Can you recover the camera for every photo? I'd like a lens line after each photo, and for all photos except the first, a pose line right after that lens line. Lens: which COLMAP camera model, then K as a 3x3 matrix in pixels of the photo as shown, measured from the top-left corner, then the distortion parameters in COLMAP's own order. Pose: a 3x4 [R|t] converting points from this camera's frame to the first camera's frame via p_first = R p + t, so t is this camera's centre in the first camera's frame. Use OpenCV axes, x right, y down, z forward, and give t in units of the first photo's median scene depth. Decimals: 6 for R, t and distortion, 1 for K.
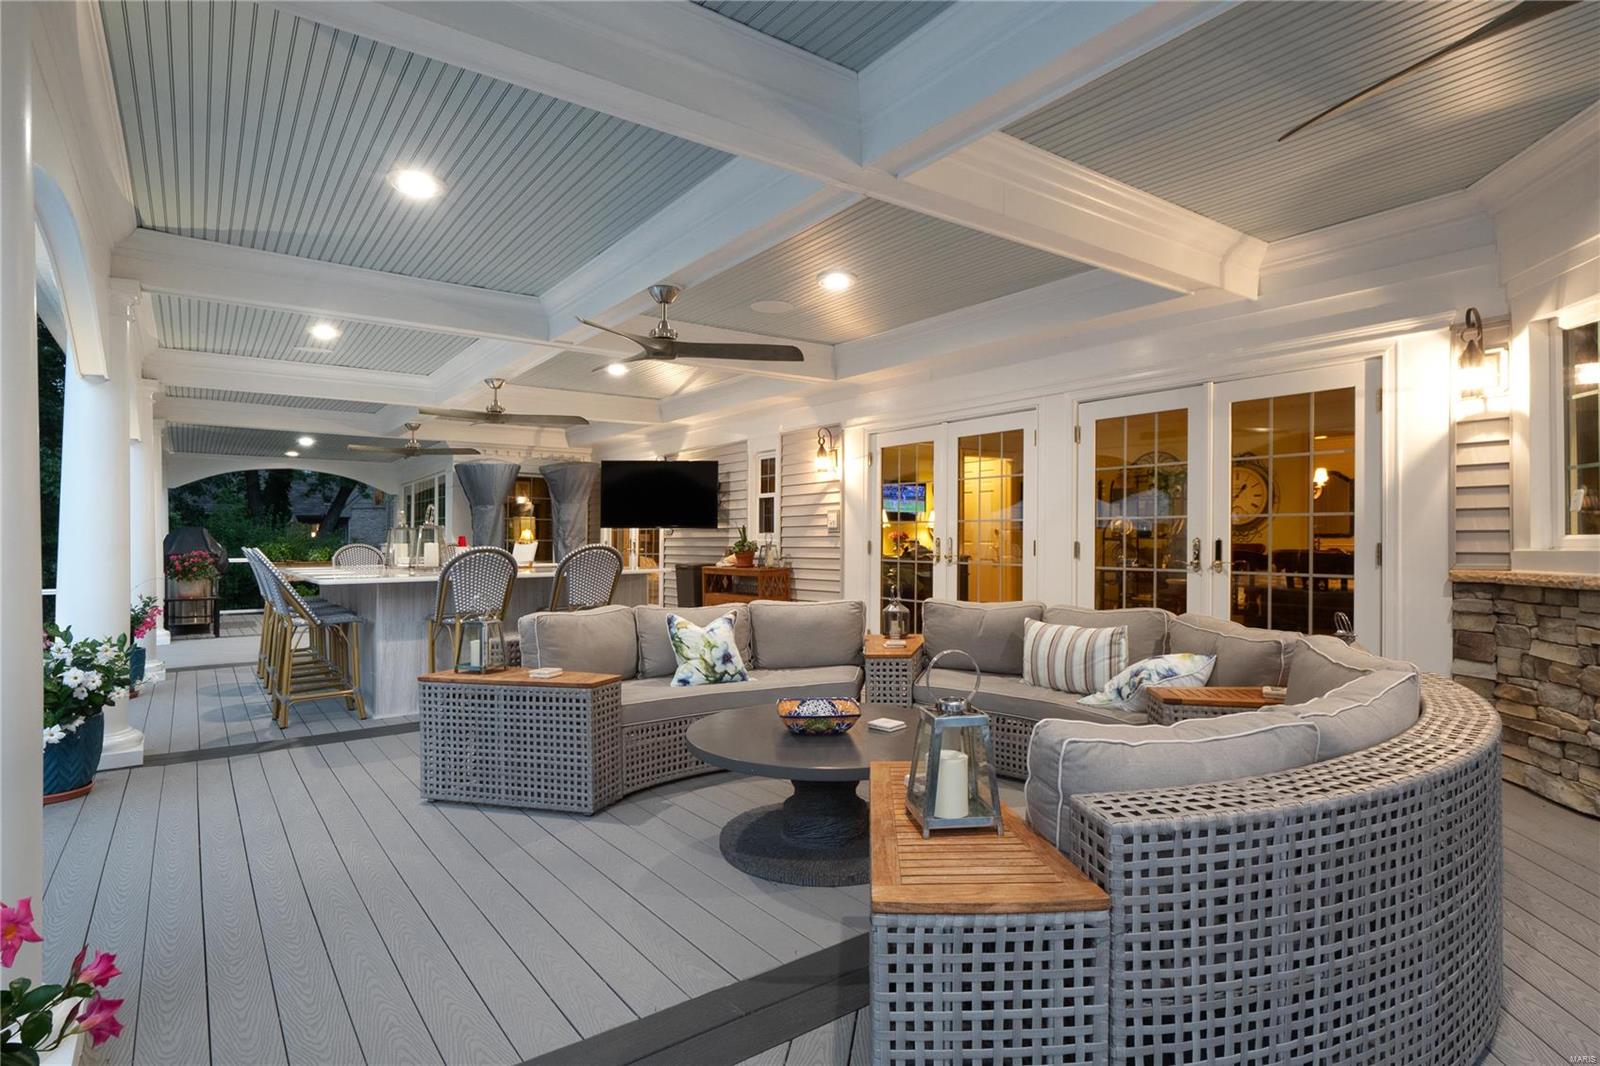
lens RADIAL K [[837.0, 0, 800.3], [0, 837.0, 536.9], [0, 0, 1]] dist [-0.001203, -0.000070]
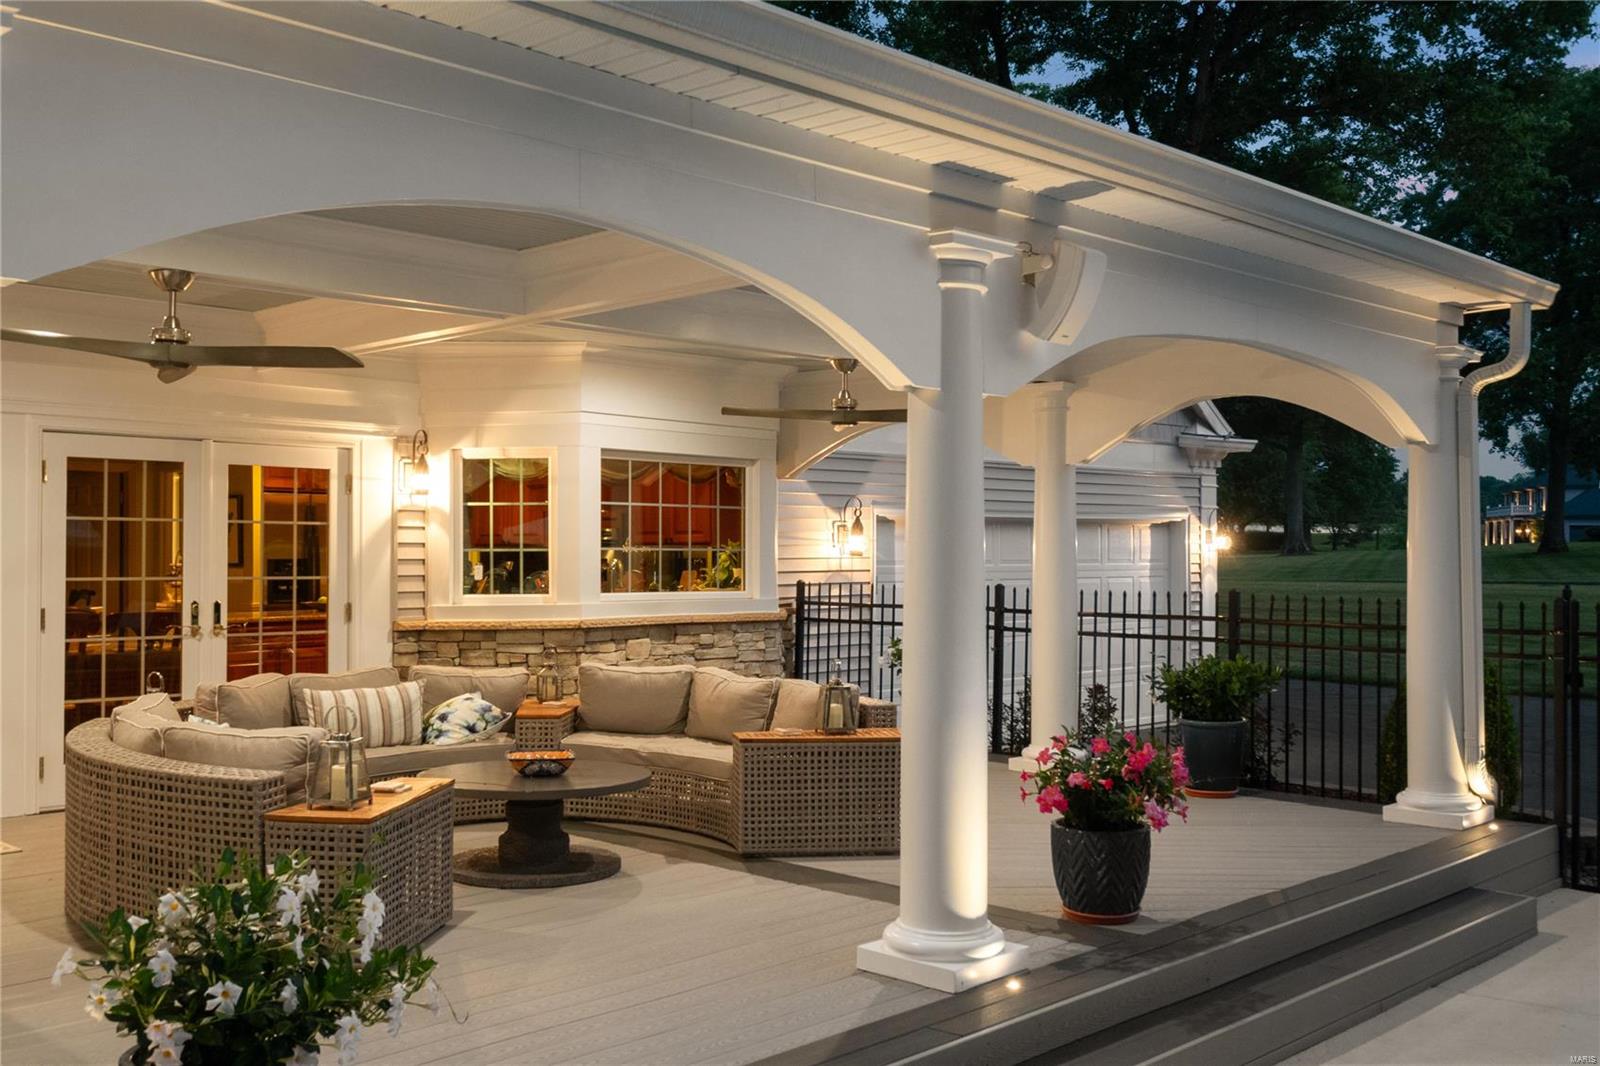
lens RADIAL K [[1577.0, 0, 800.2], [0, 1577.0, 536.8], [0, 0, 1]] dist [0.039993, 0.000000]
pose [[-0.168822, 0.011410, 0.985580, -1.794509], [-0.003247, 0.999921, -0.012132, -0.066463], [-0.985641, -0.005249, -0.168772, 0.797696]]
